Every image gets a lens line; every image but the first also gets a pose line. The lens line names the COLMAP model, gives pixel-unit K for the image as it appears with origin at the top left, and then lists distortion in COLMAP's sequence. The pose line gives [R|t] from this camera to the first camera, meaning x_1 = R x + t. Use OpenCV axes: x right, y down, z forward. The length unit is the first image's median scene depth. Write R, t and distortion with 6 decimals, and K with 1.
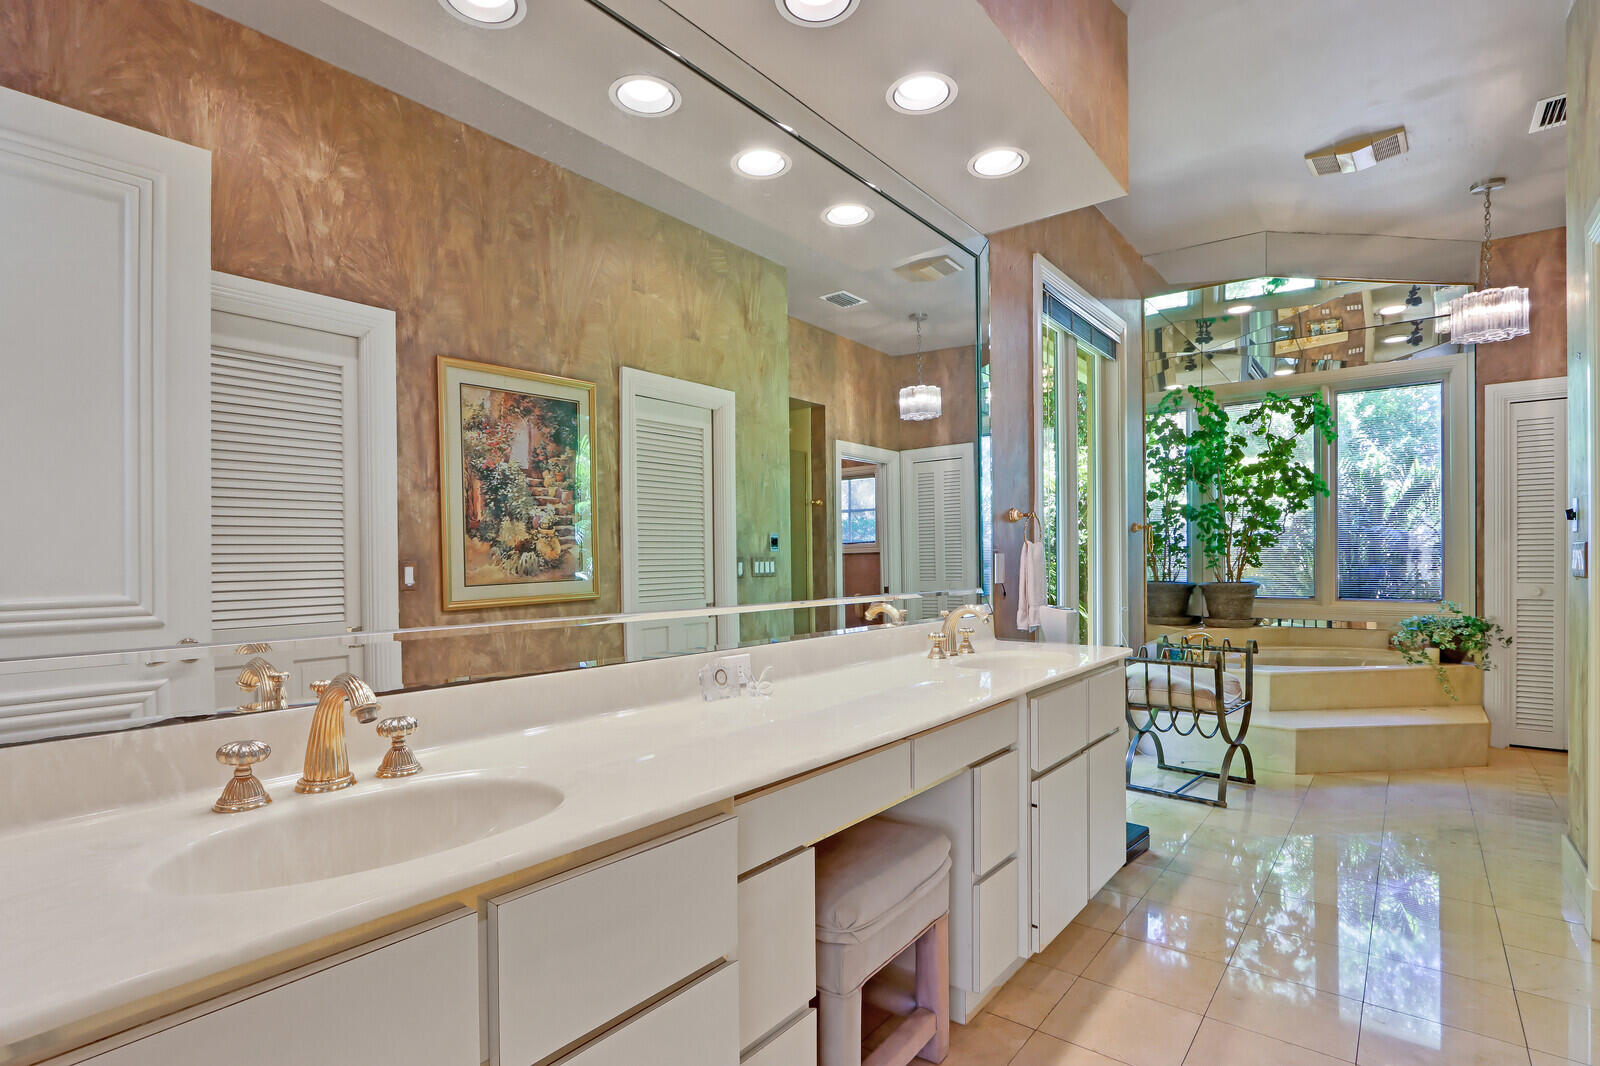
lens RADIAL K [[751.4, 0, 800.6], [0, 751.4, 571.0], [0, 0, 1]] dist [-0.016843, 0.000666]
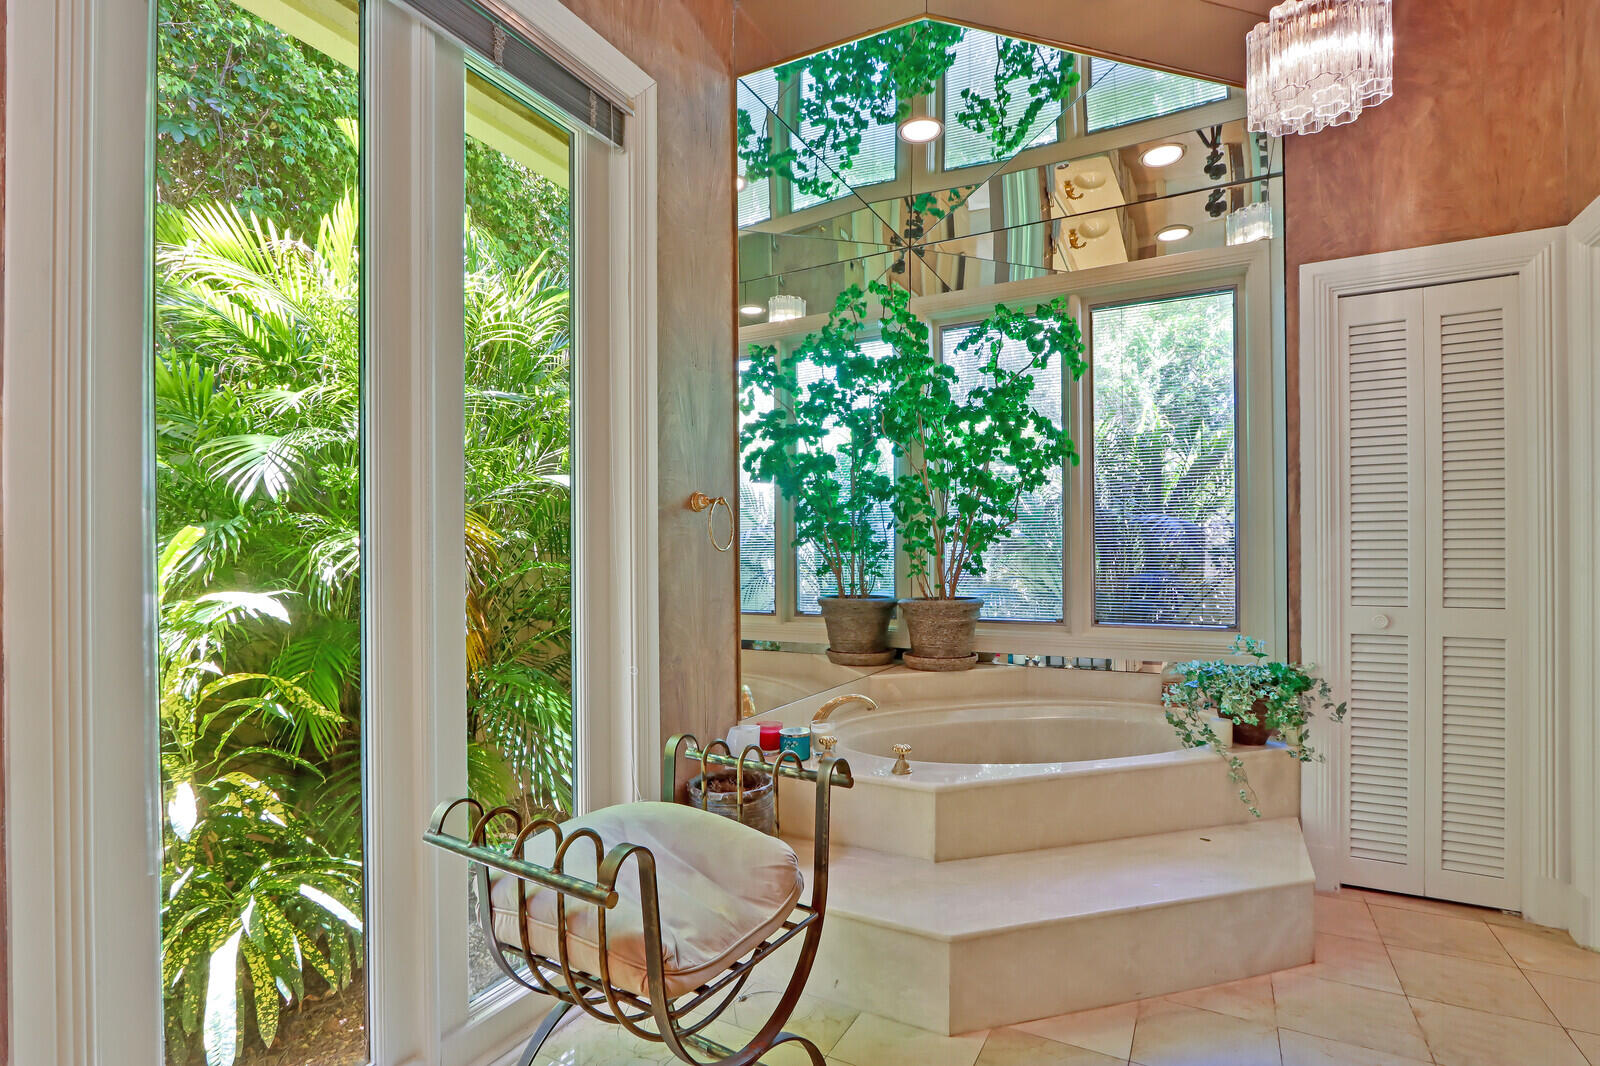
lens RADIAL K [[756.1, 0, 793.4], [0, 756.1, 561.4], [0, 0, 1]] dist [-0.021004, -0.000315]
pose [[0.984442, 0.003018, 0.175683, 0.349664], [-0.001145, 0.999941, -0.010761, -0.009401], [-0.175705, 0.010392, 0.984388, 0.401457]]
